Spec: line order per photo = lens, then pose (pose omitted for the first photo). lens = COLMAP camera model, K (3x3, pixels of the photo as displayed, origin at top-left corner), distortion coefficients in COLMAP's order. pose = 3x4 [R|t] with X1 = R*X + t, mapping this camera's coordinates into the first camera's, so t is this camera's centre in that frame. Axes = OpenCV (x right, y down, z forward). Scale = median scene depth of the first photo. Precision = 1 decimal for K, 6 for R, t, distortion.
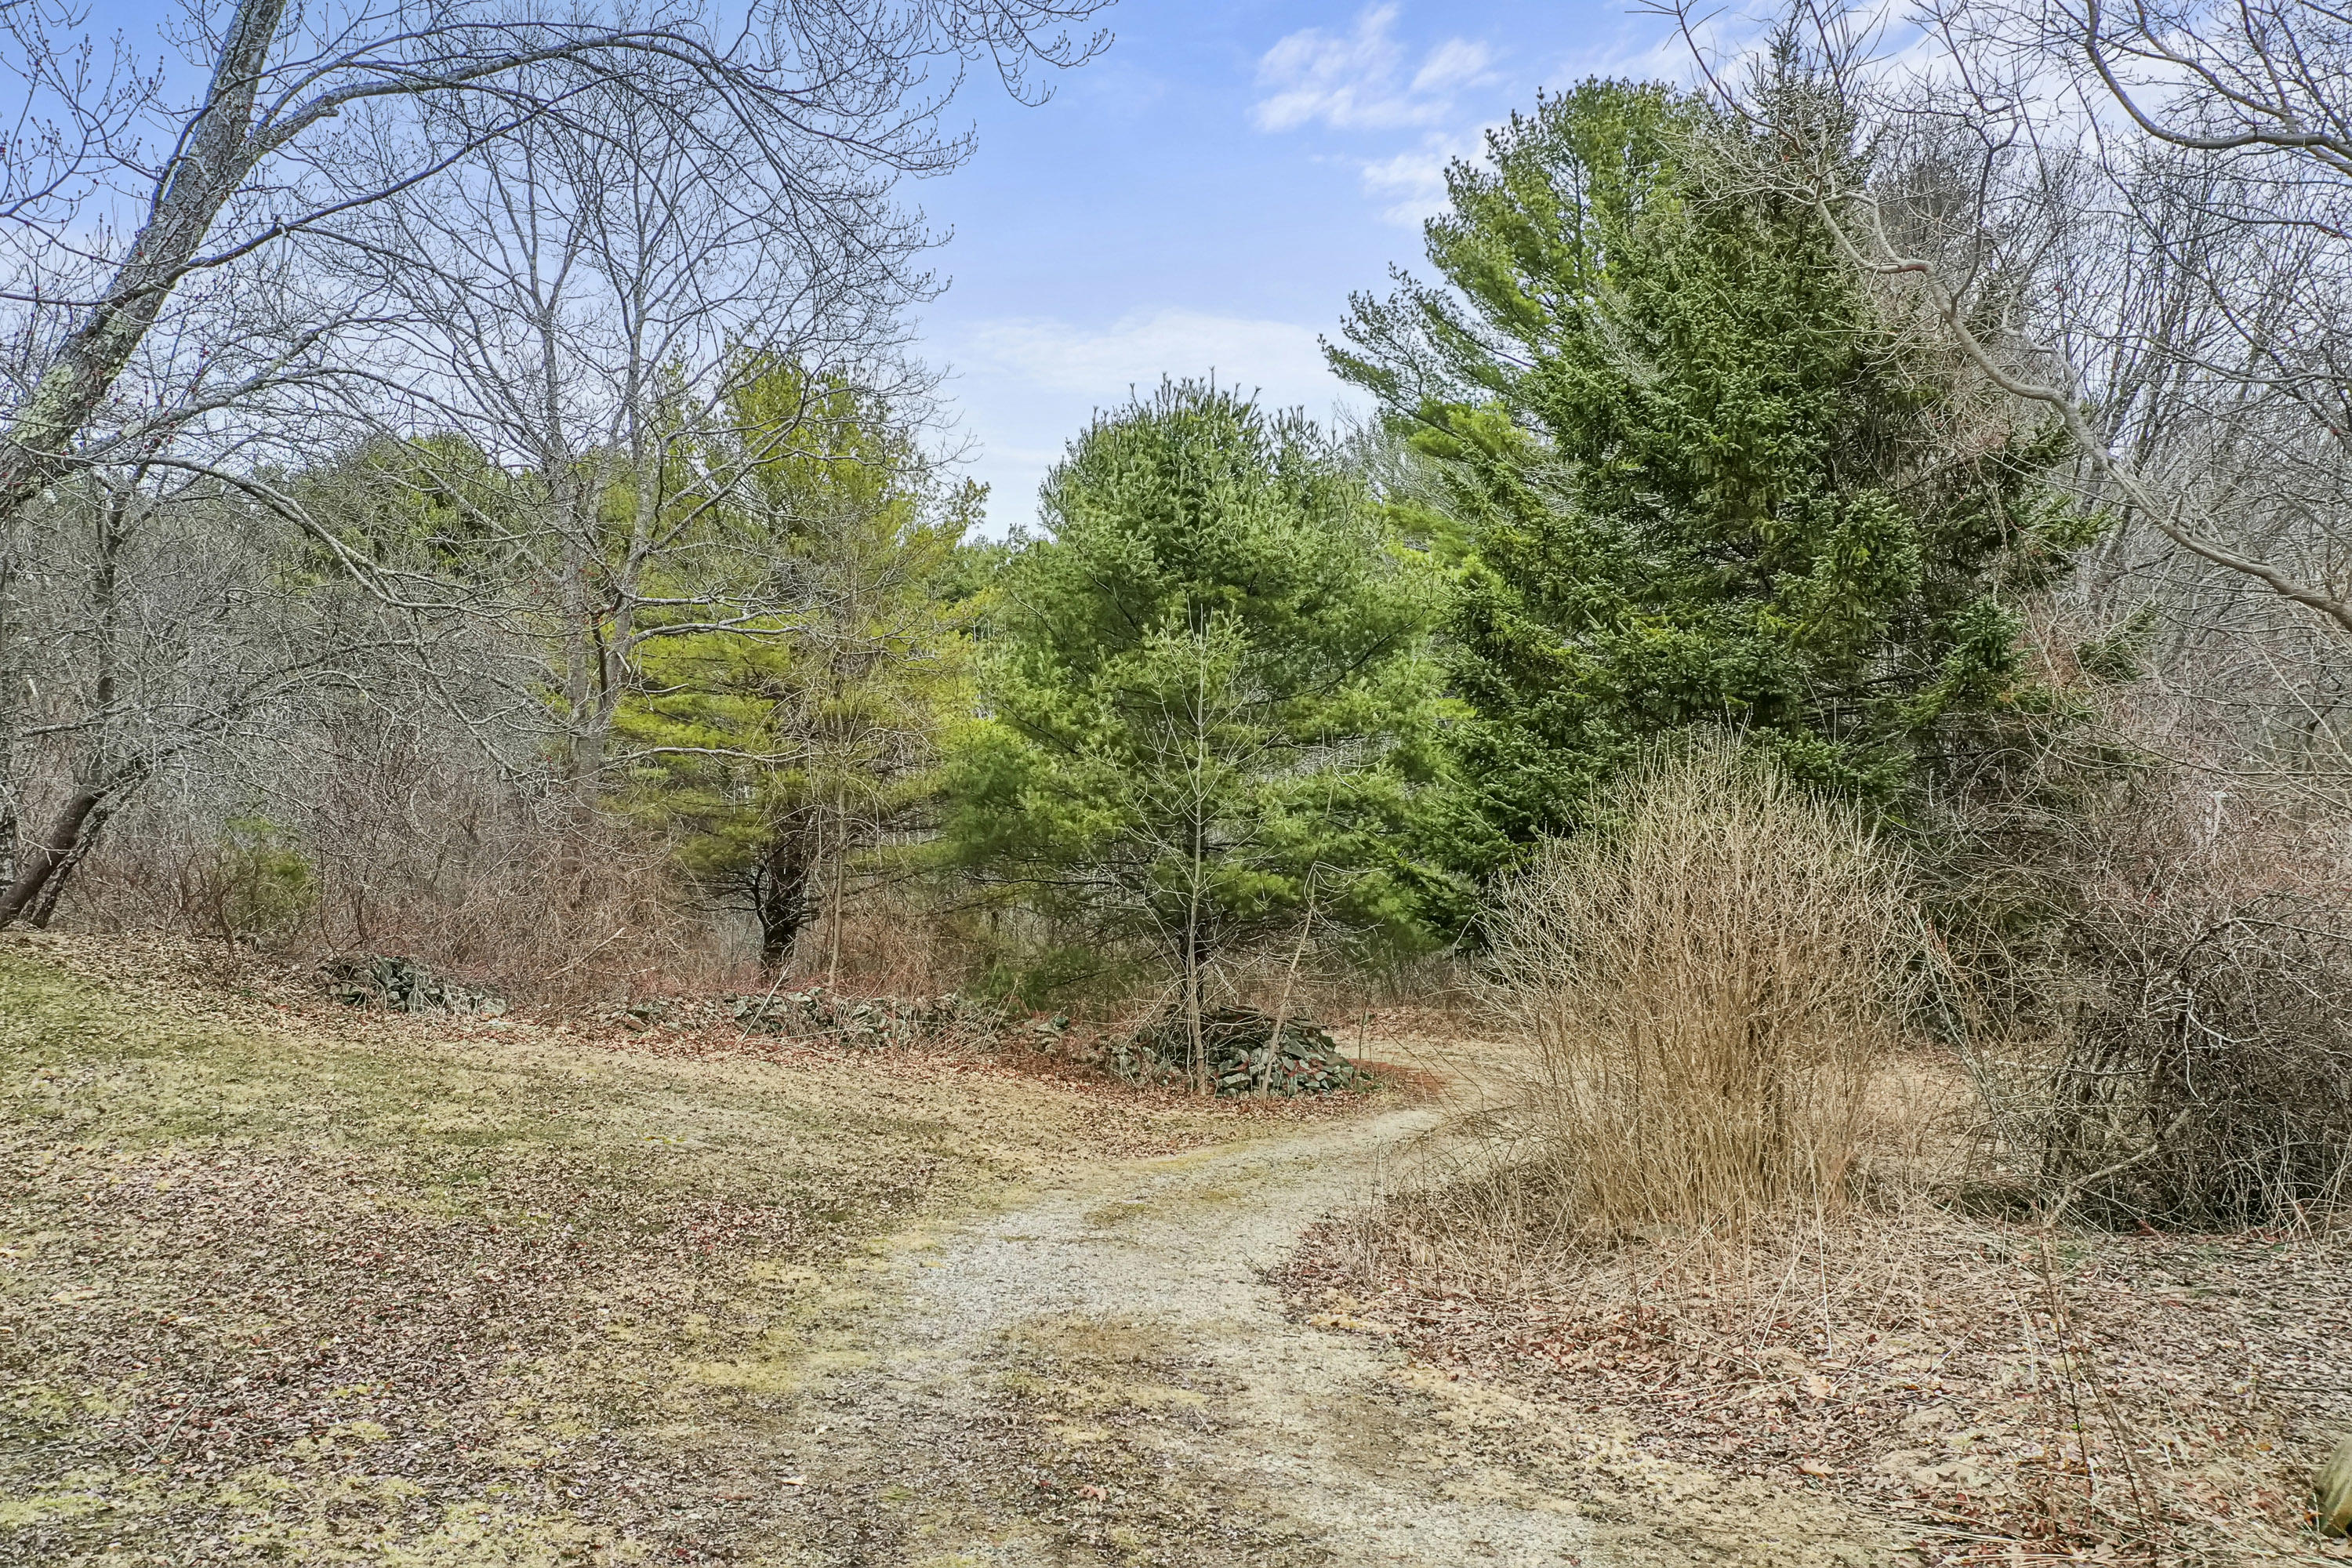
lens RADIAL K [[1897.0, 0, 1176.0], [0, 1897.0, 784.0], [0, 0, 1]] dist [-0.000981, 0.005561]
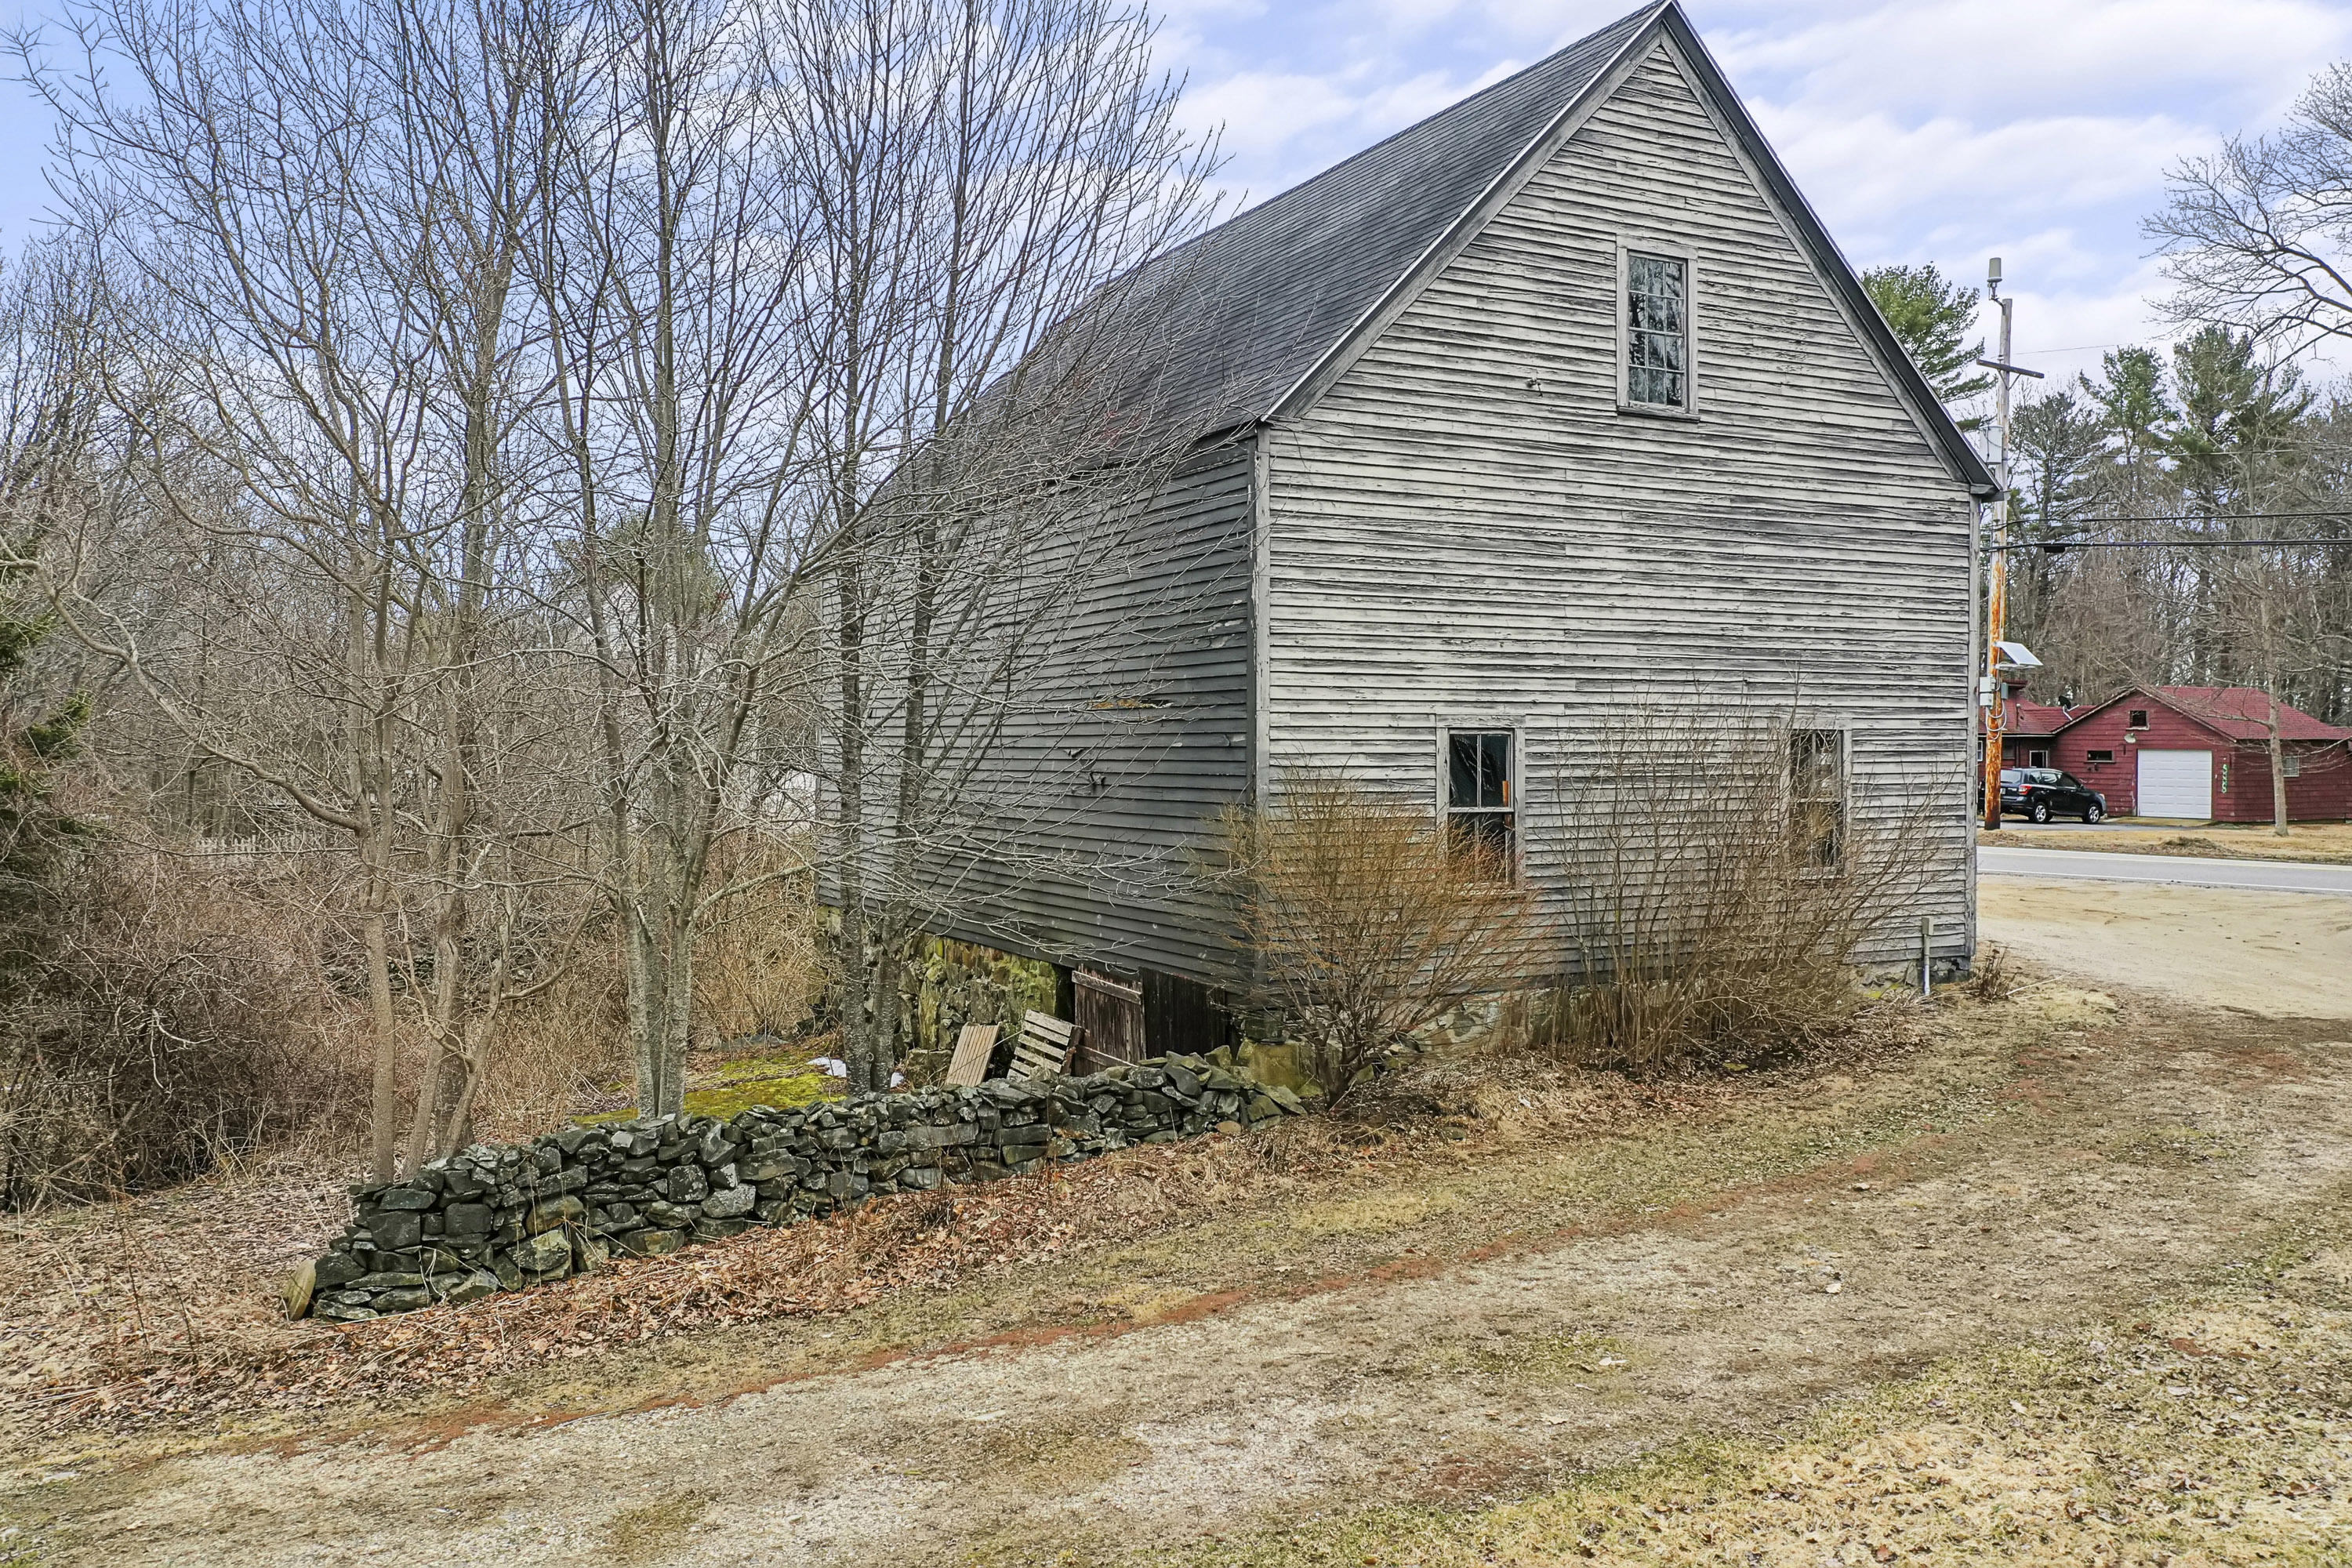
lens RADIAL K [[1897.0, 0, 1176.0], [0, 1897.0, 784.0], [0, 0, 1]] dist [-0.000981, 0.005561]
pose [[0.509647, -0.024772, 0.860027, -0.240624], [0.026713, 0.999559, 0.012960, -0.046390], [-0.859969, 0.016369, 0.510084, -0.302023]]
